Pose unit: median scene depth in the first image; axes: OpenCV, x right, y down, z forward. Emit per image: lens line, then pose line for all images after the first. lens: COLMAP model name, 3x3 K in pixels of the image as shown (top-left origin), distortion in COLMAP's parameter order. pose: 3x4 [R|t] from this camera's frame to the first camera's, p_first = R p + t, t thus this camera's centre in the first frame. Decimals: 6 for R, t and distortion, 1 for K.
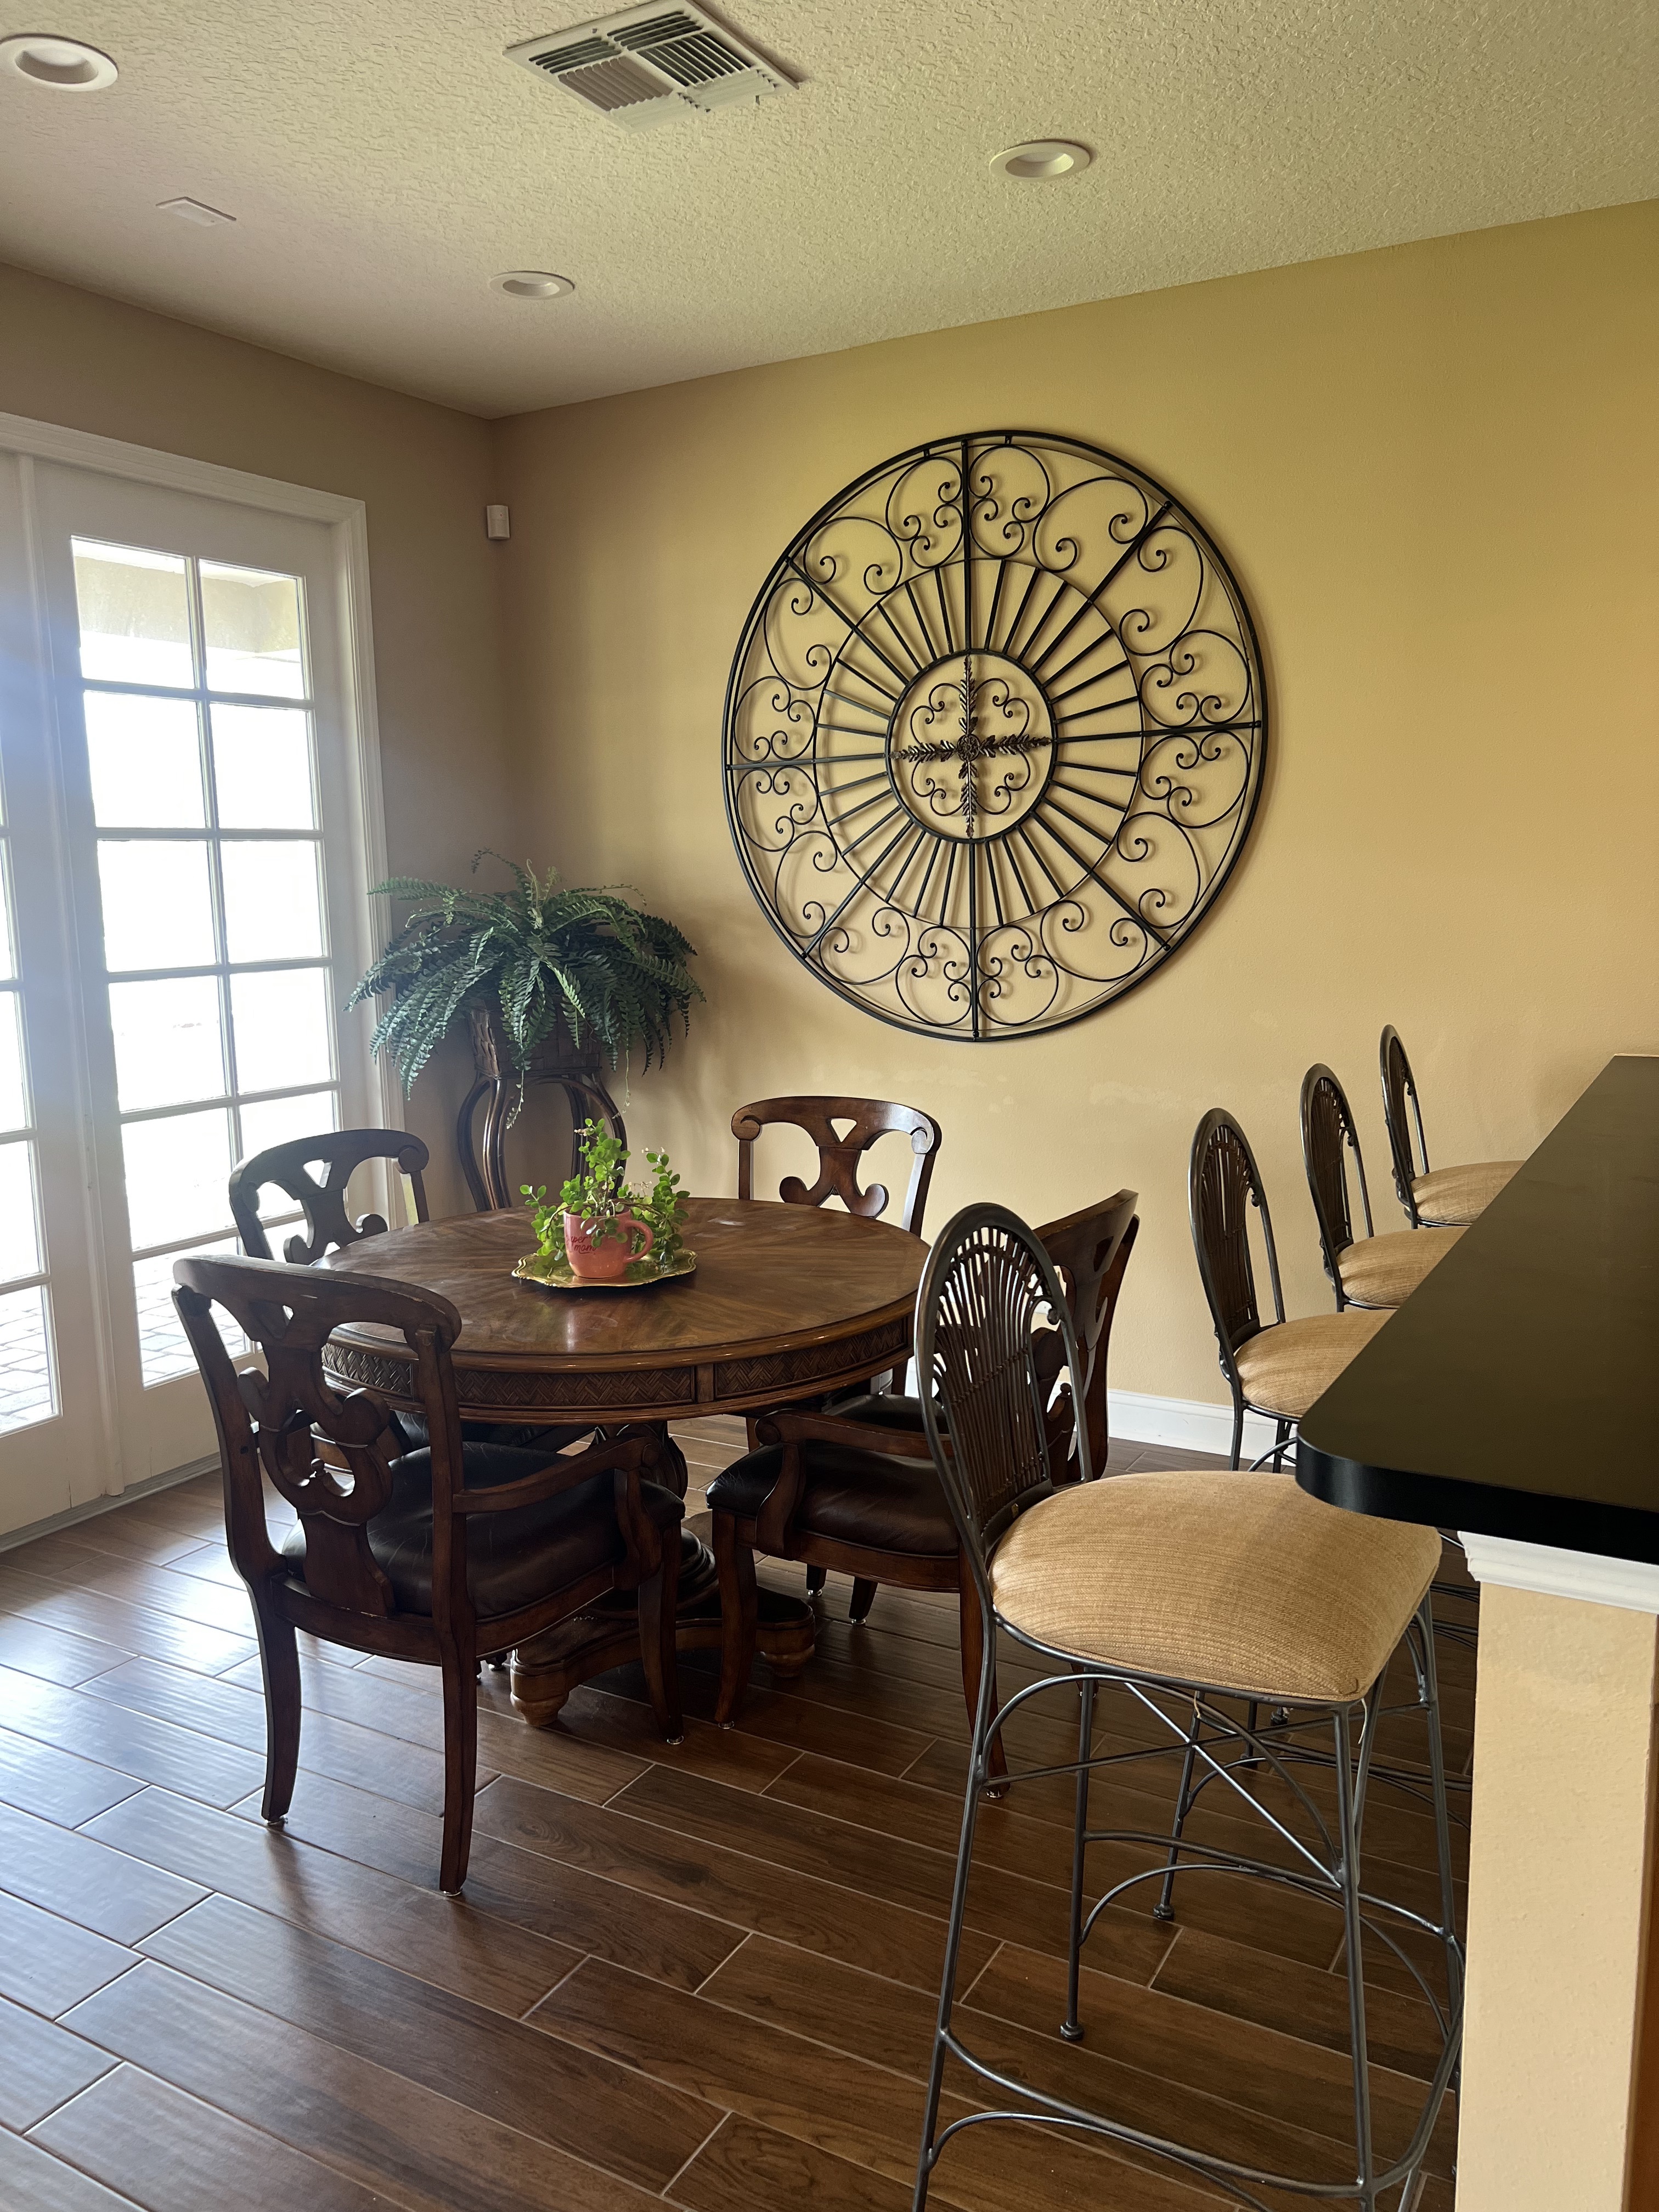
lens RADIAL K [[1678.7, 0, 827.8], [0, 1678.7, 1108.3], [0, 0, 1]] dist [0.054399, -0.052120]
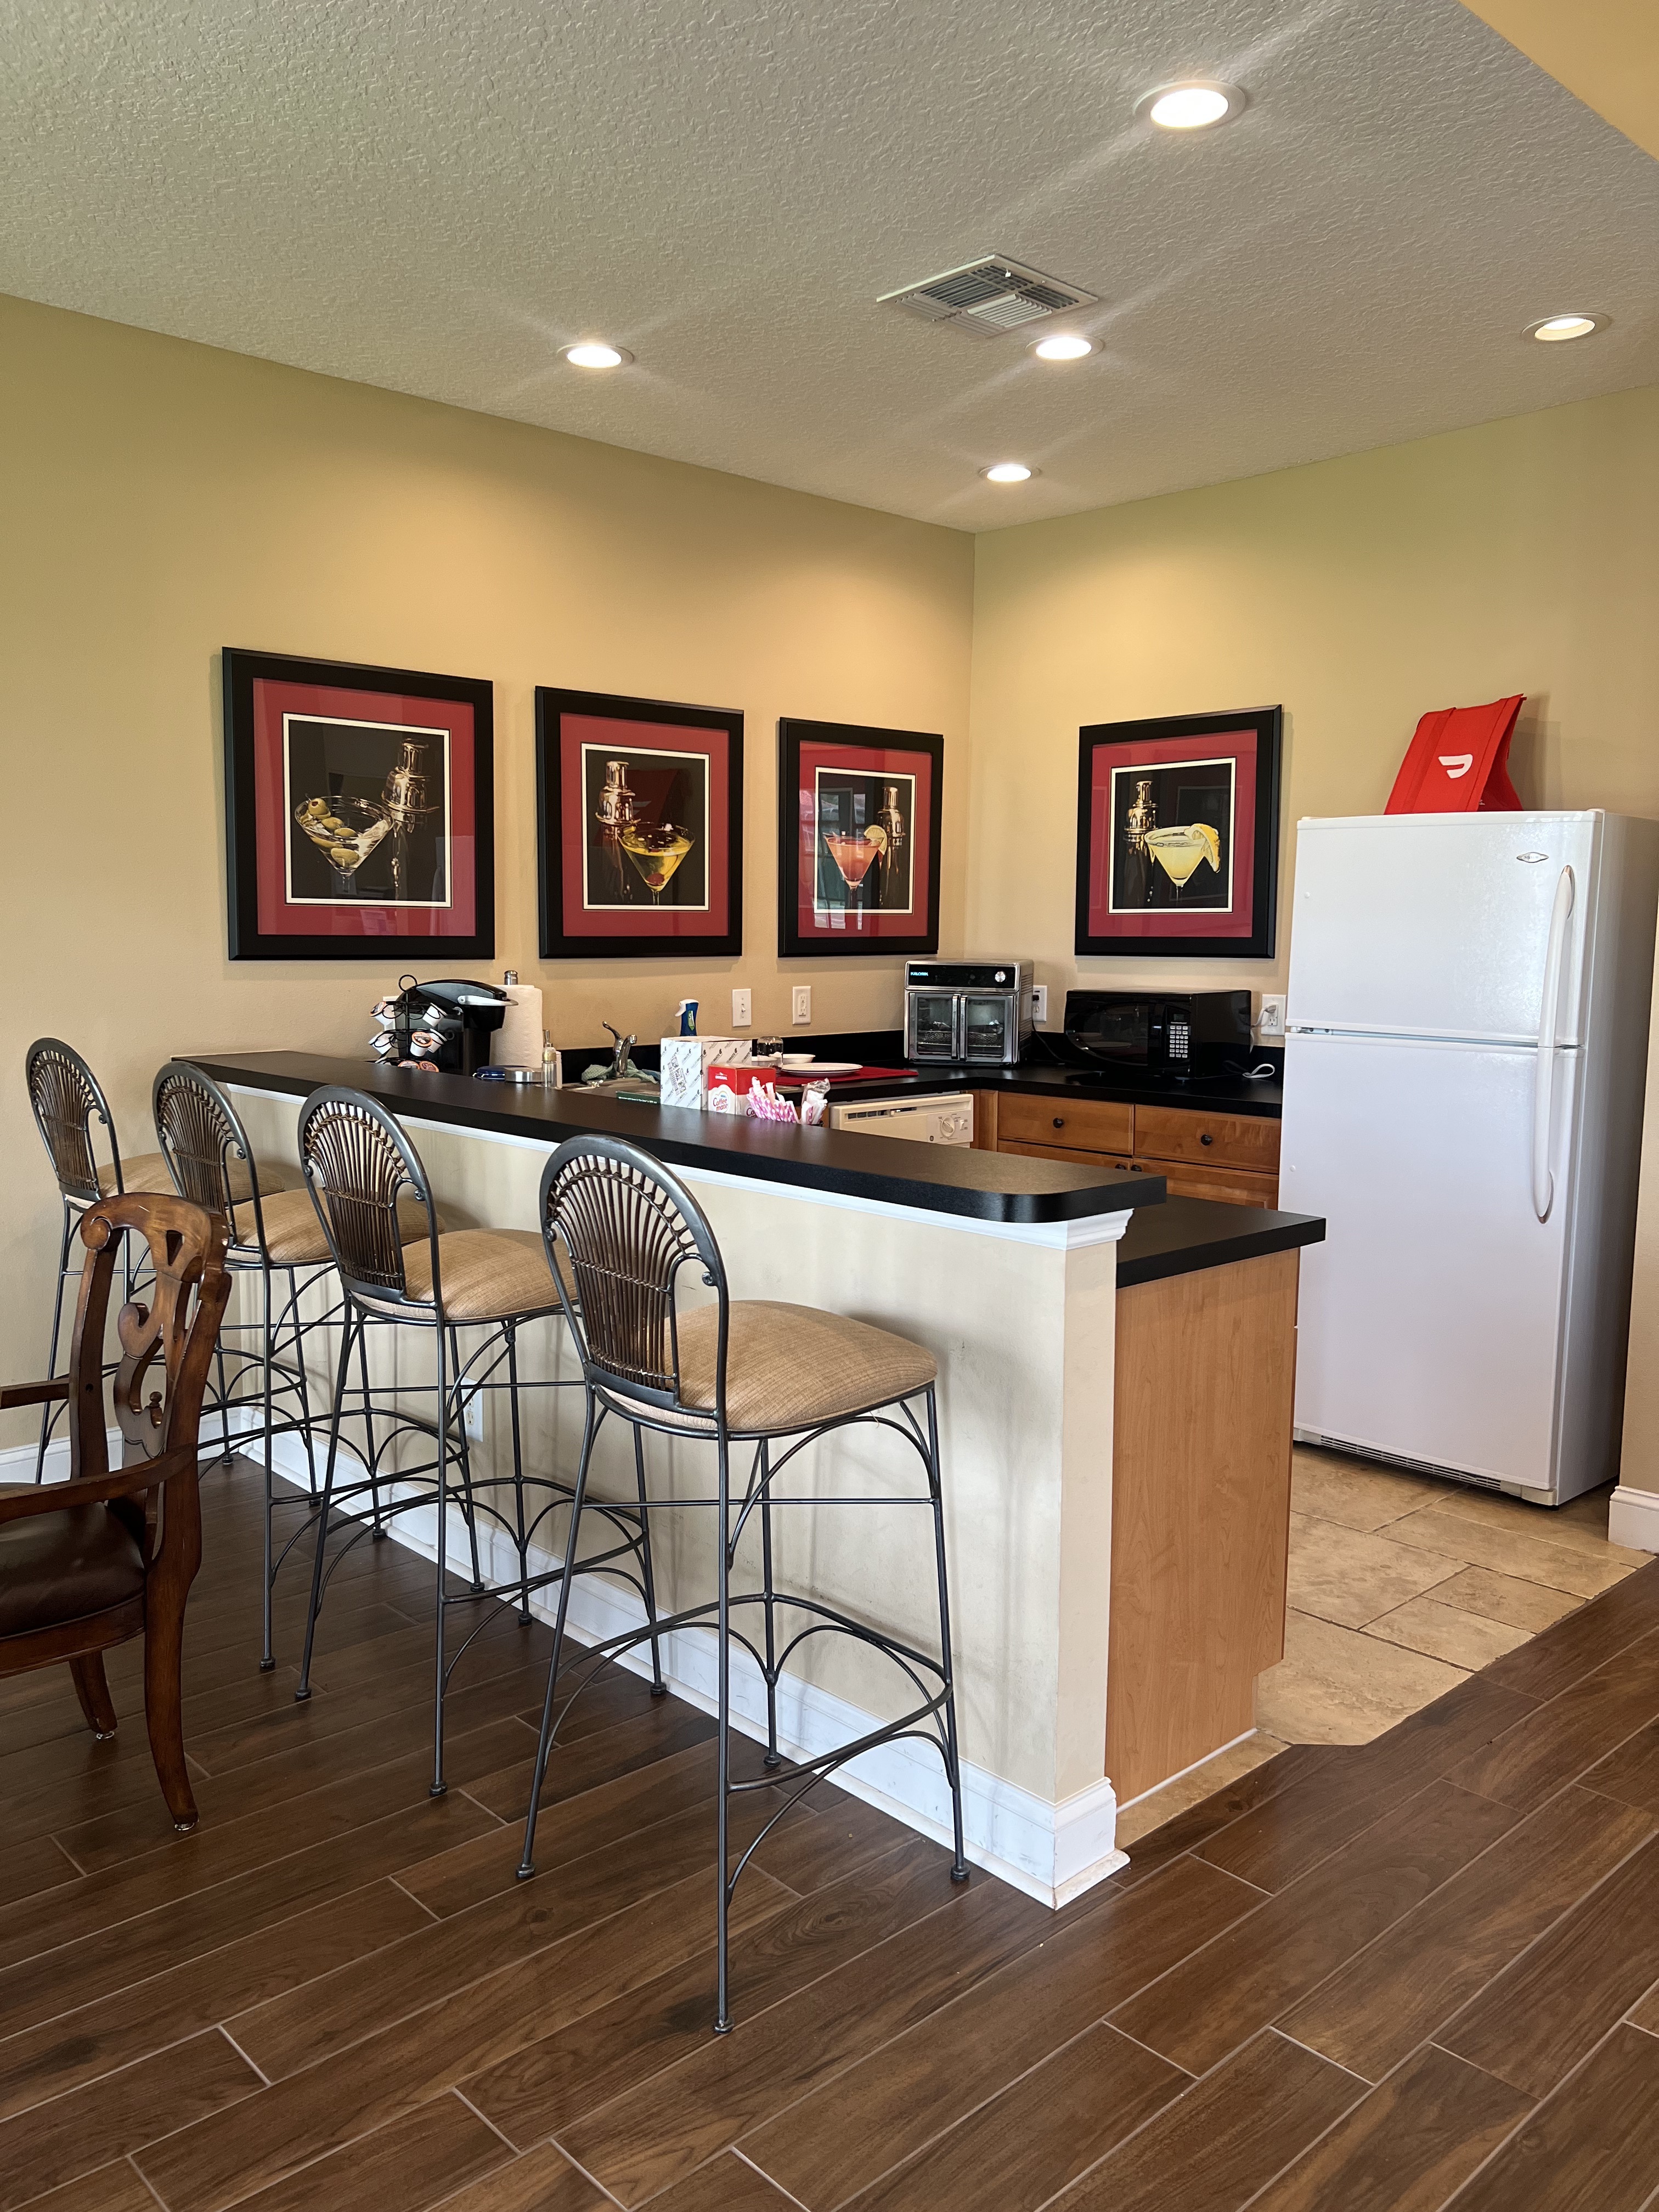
lens RADIAL K [[1678.7, 0, 828.8], [0, 1678.7, 1103.5], [0, 0, 1]] dist [0.054399, -0.052120]
pose [[0.283413, -0.086336, 0.955104, -0.858988], [0.121937, 0.991100, 0.053407, -0.006877], [-0.951214, 0.101326, 0.291418, 0.424226]]
